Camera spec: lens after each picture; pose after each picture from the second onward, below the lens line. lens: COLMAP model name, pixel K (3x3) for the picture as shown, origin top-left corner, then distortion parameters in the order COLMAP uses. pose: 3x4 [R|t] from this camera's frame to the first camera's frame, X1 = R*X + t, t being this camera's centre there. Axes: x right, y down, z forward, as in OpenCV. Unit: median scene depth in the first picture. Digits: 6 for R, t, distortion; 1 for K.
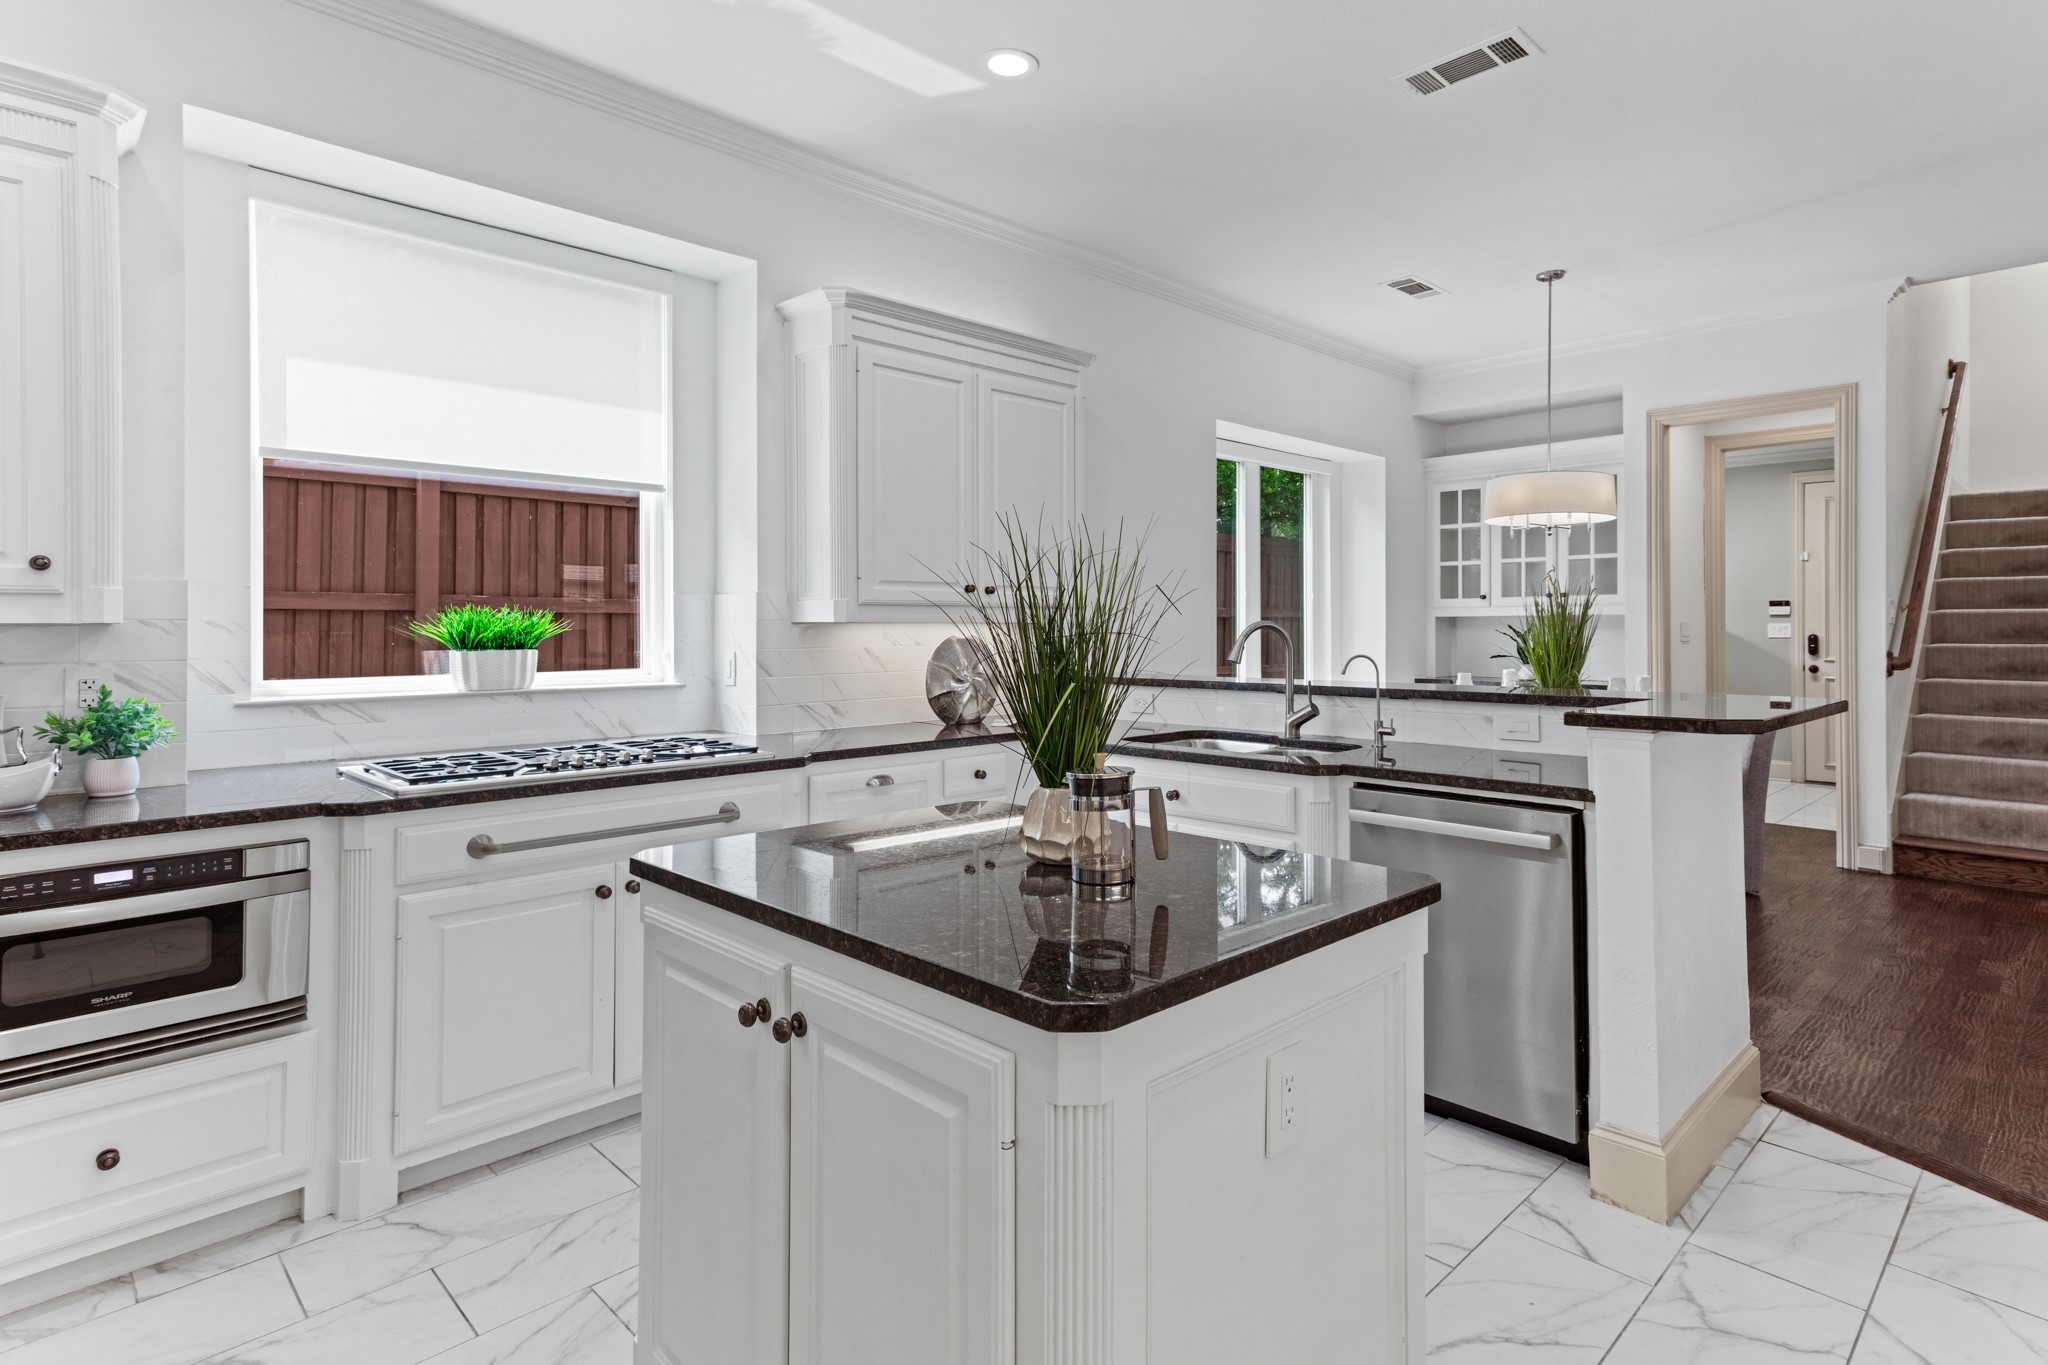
lens RADIAL K [[1097.7, 0, 1026.5], [0, 1097.7, 654.0], [0, 0, 1]] dist [0.010476, 0.000518]
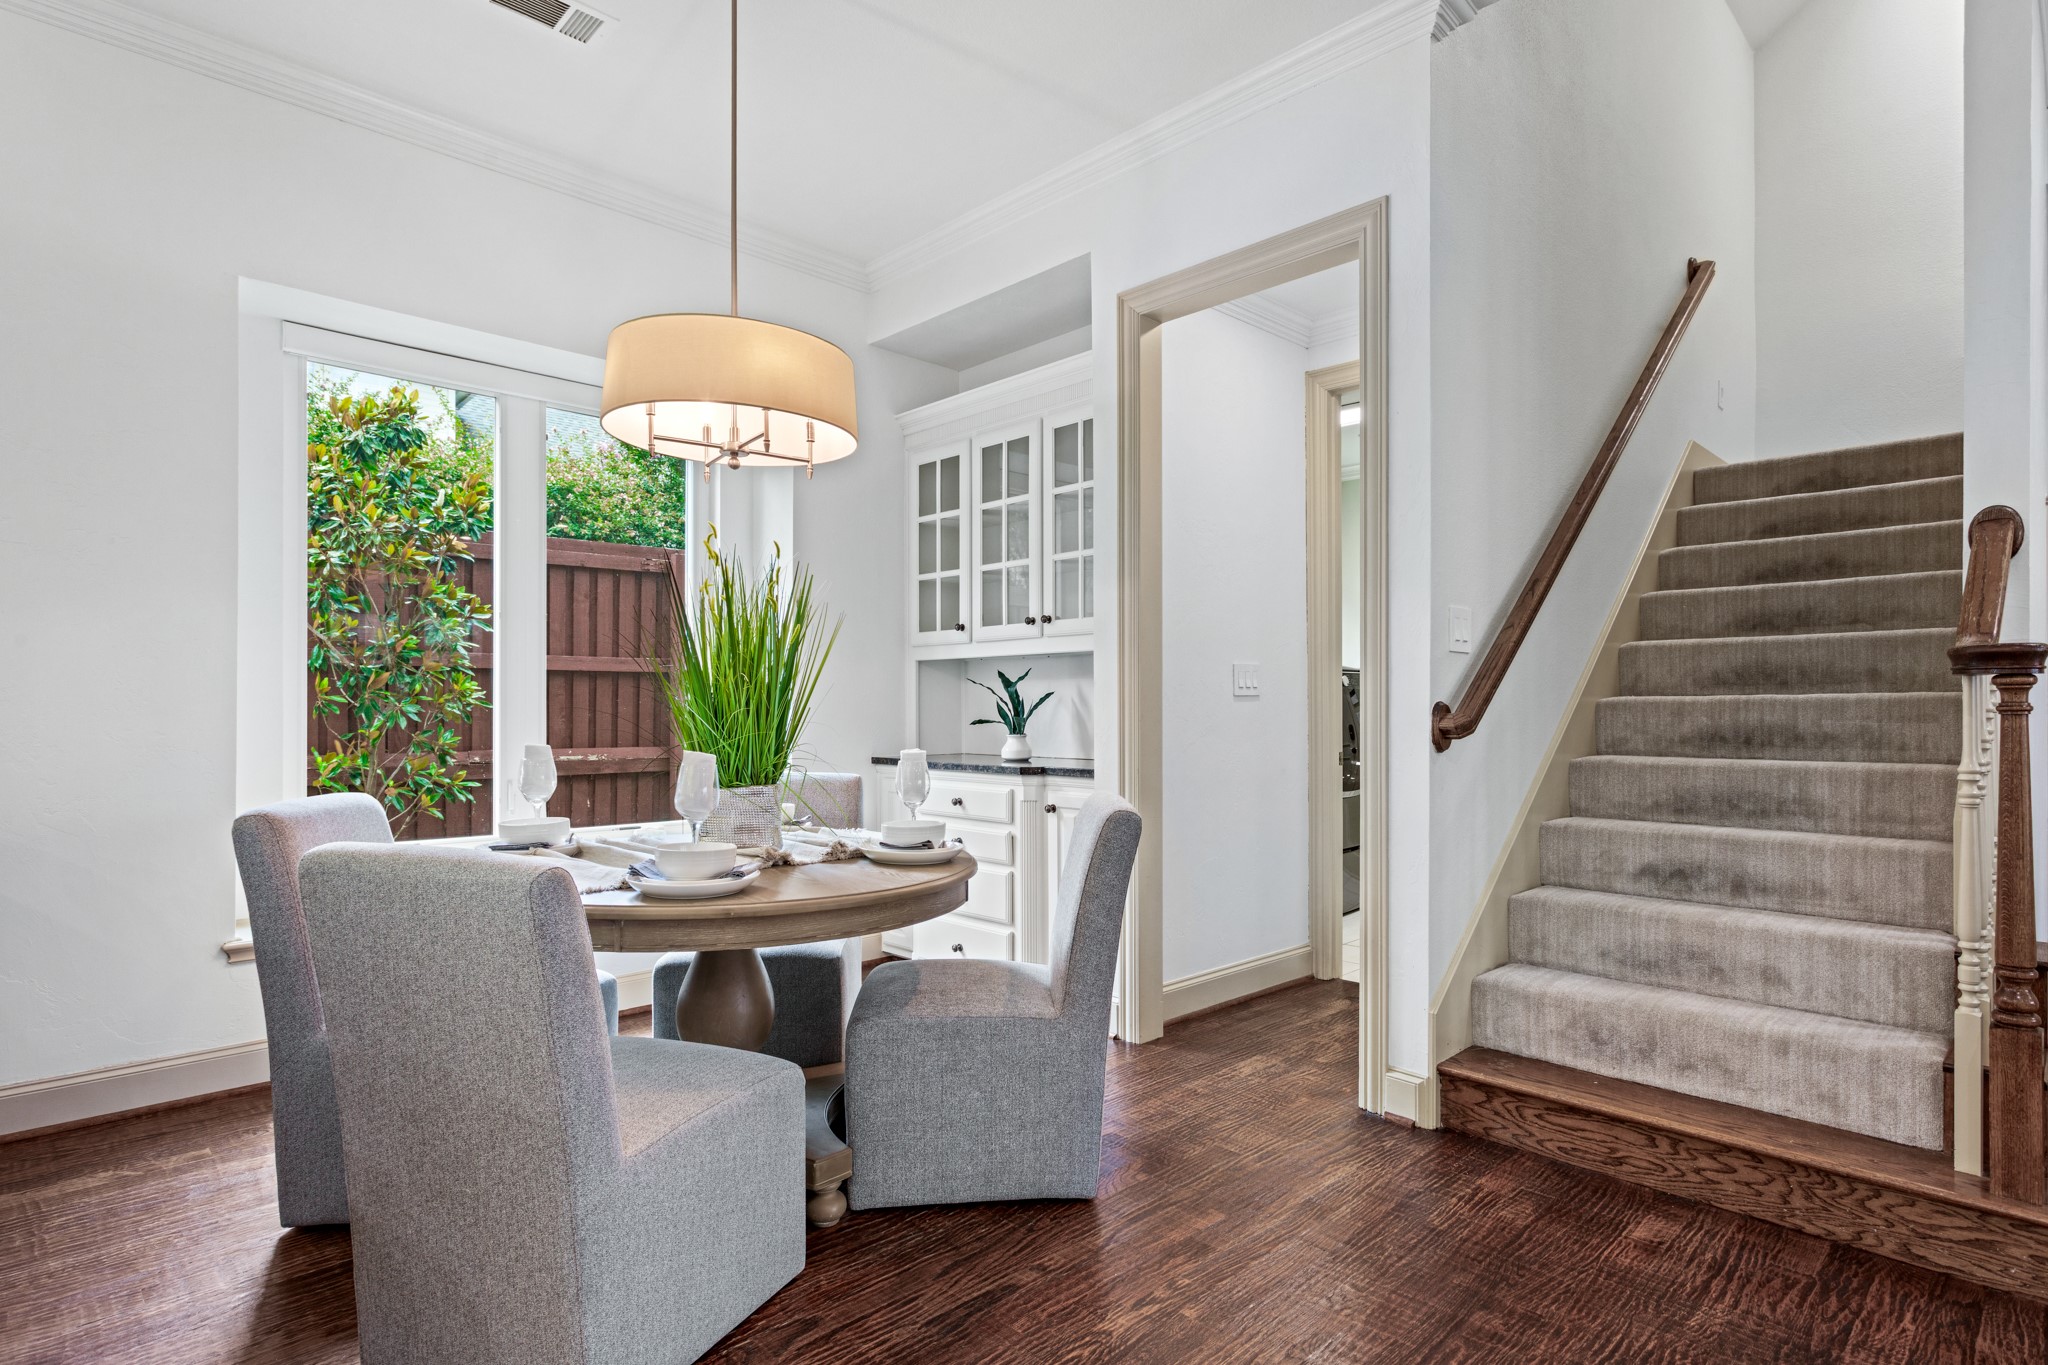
lens RADIAL K [[1082.7, 0, 1125.0], [0, 1082.7, 725.8], [0, 0, 1]] dist [-0.004657, -0.000395]
pose [[0.999752, -0.001929, 0.022179, 0.615240], [0.002251, 0.999893, -0.014474, 0.015463], [-0.022149, 0.014521, 0.999649, 0.483463]]
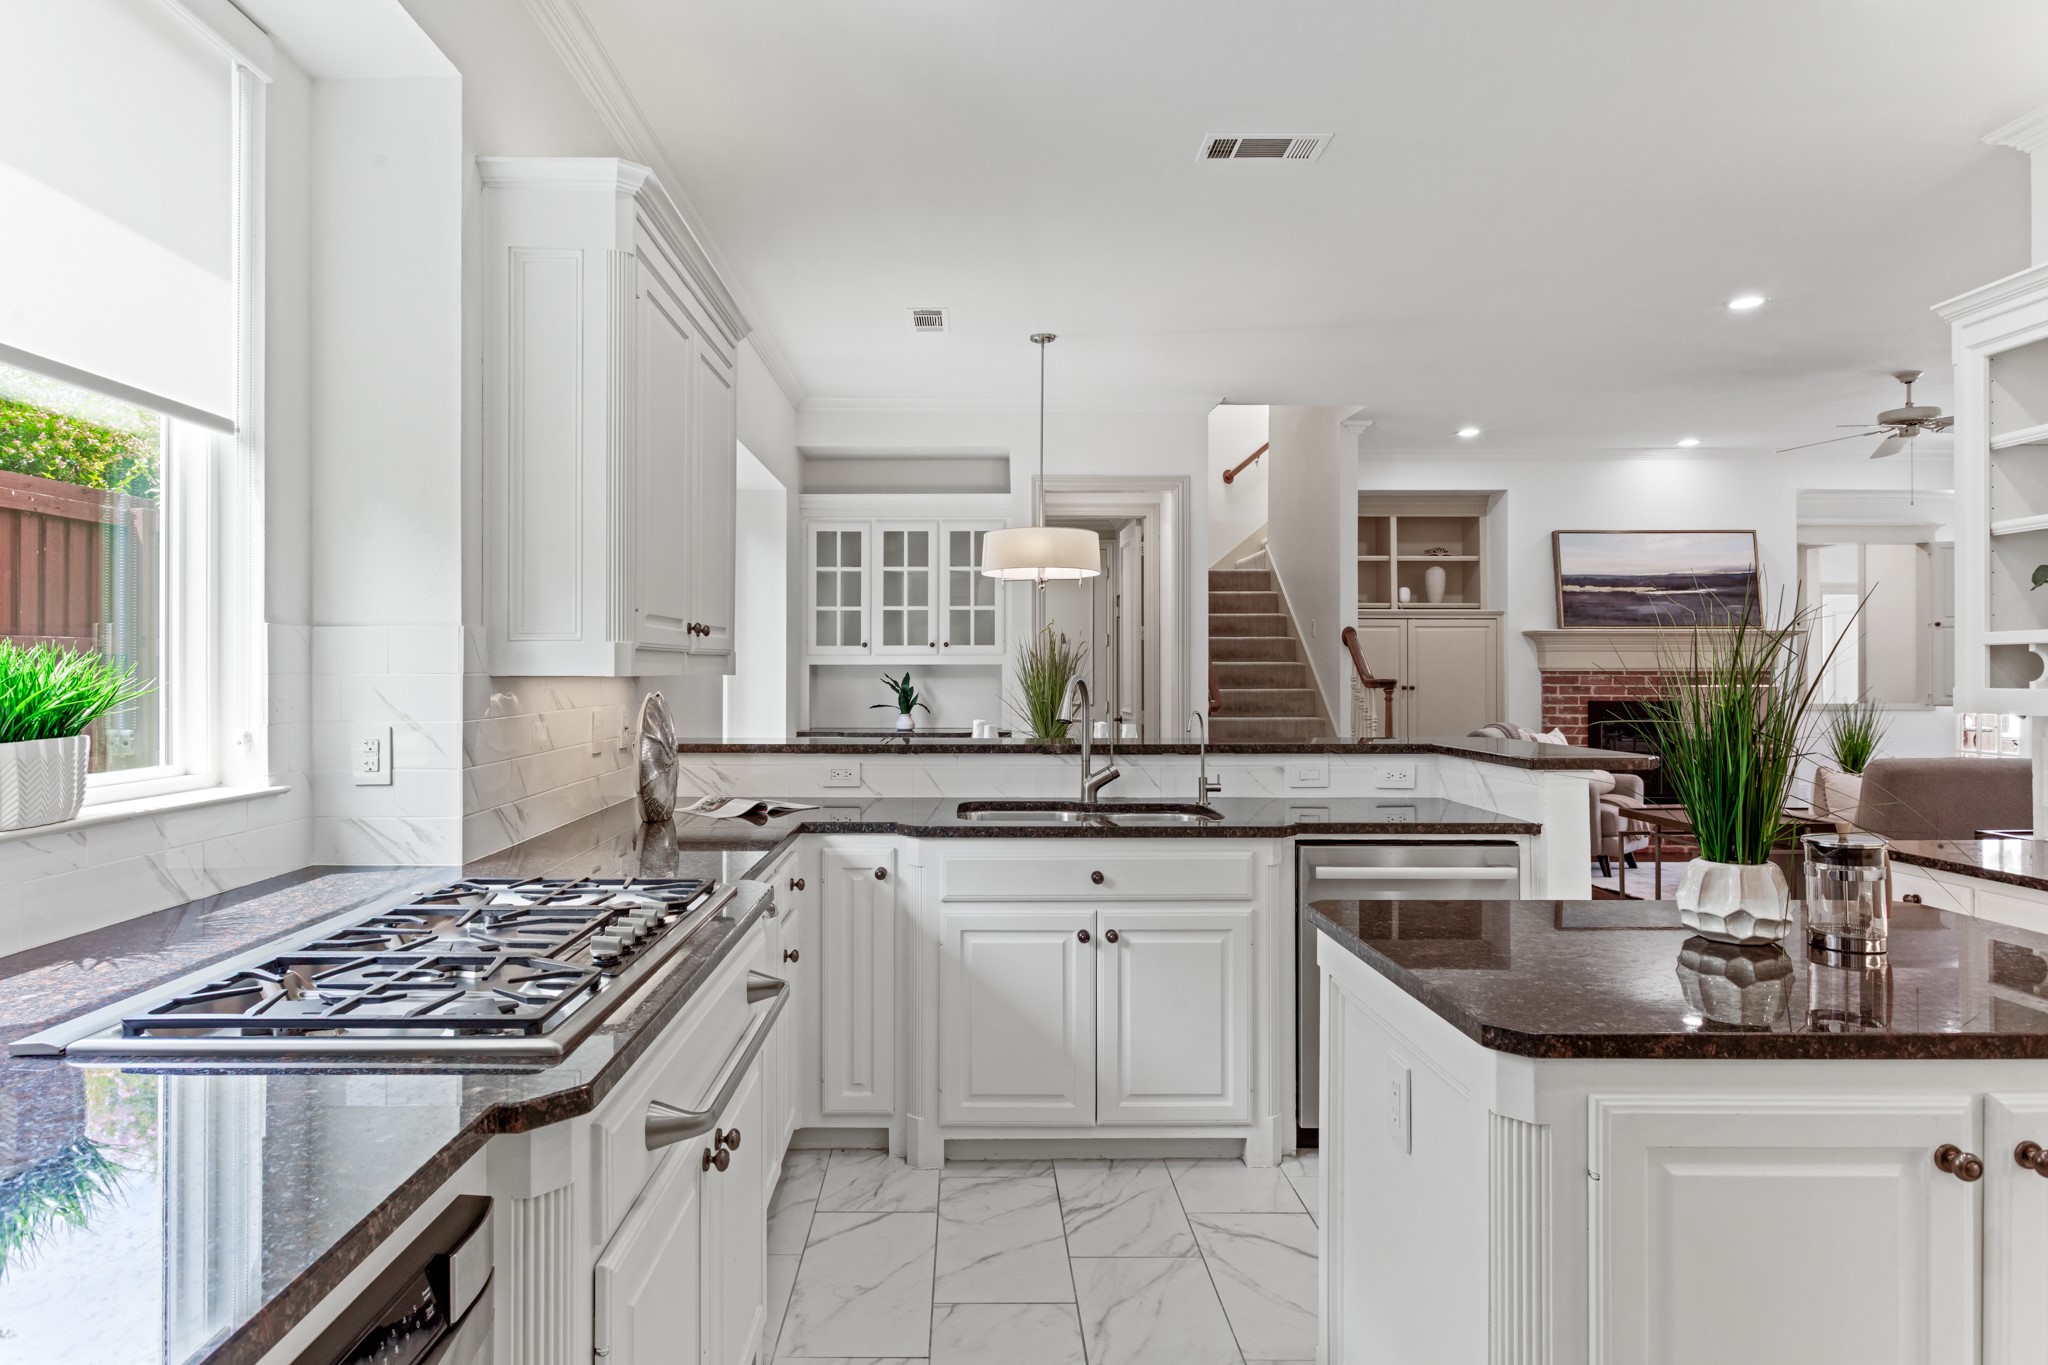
lens RADIAL K [[1221.6, 0, 1024.0], [0, 1221.6, 682.5], [0, 0, 1]] dist [-0.004819, -0.001255]
pose [[0.686788, -0.003453, 0.726850, -0.329880], [0.014192, 0.999862, -0.008659, -0.009483], [-0.726719, 0.016262, 0.686742, 0.206697]]
